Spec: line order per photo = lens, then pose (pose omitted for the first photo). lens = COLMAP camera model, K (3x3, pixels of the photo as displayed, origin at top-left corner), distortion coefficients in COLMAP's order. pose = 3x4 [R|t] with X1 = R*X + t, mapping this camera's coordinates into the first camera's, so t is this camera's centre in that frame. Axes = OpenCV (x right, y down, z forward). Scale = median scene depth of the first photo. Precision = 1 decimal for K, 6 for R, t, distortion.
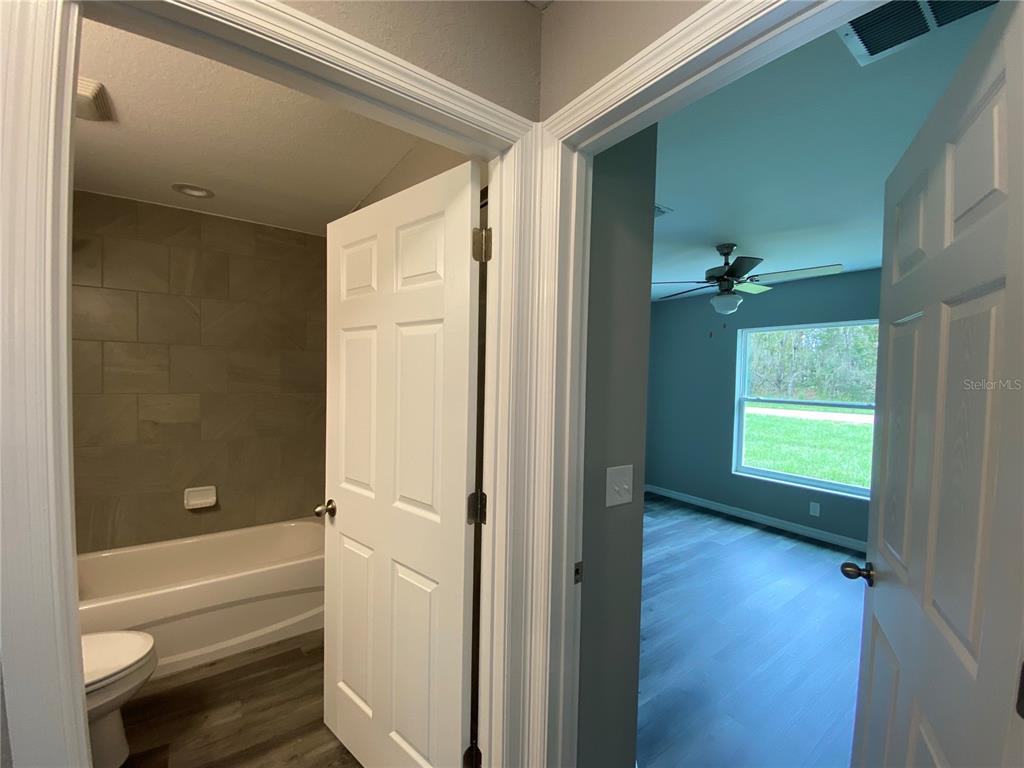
lens RADIAL K [[415.2, 0, 509.6], [0, 415.2, 387.3], [0, 0, 1]] dist [0.019240, -0.018940]
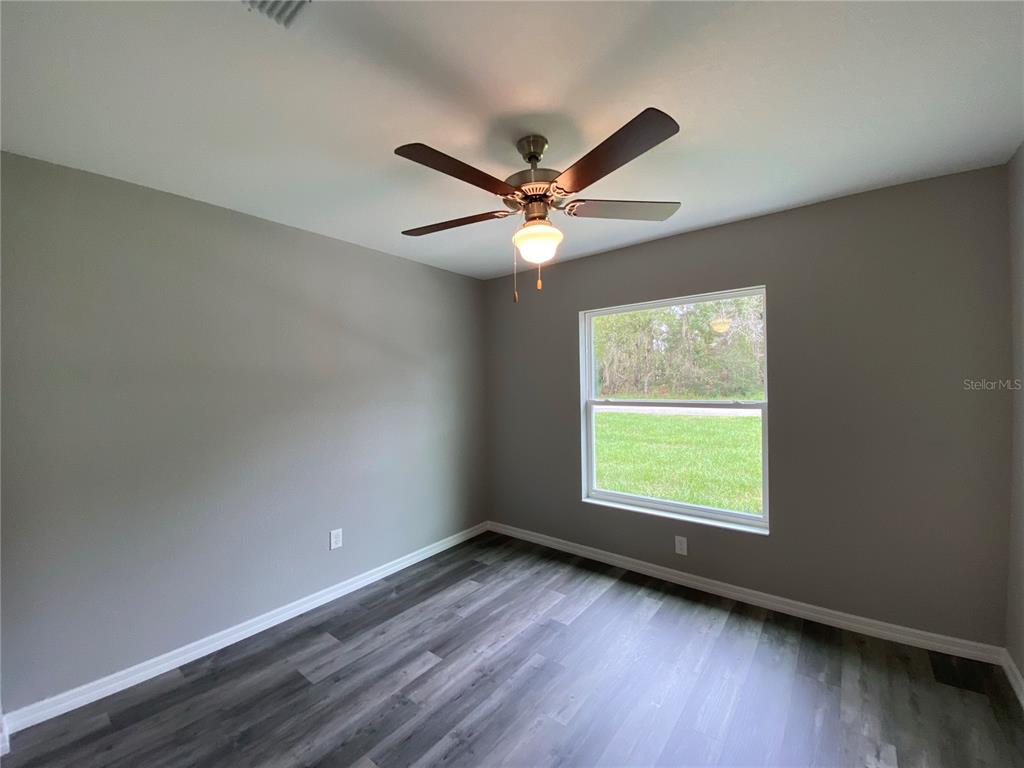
lens RADIAL K [[415.2, 0, 509.6], [0, 415.2, 387.3], [0, 0, 1]] dist [0.019240, -0.018940]
pose [[0.961585, -0.042883, 0.271137, 0.204534], [0.048677, 0.998707, -0.014680, 0.005094], [-0.270156, 0.027315, 0.962429, 0.296451]]
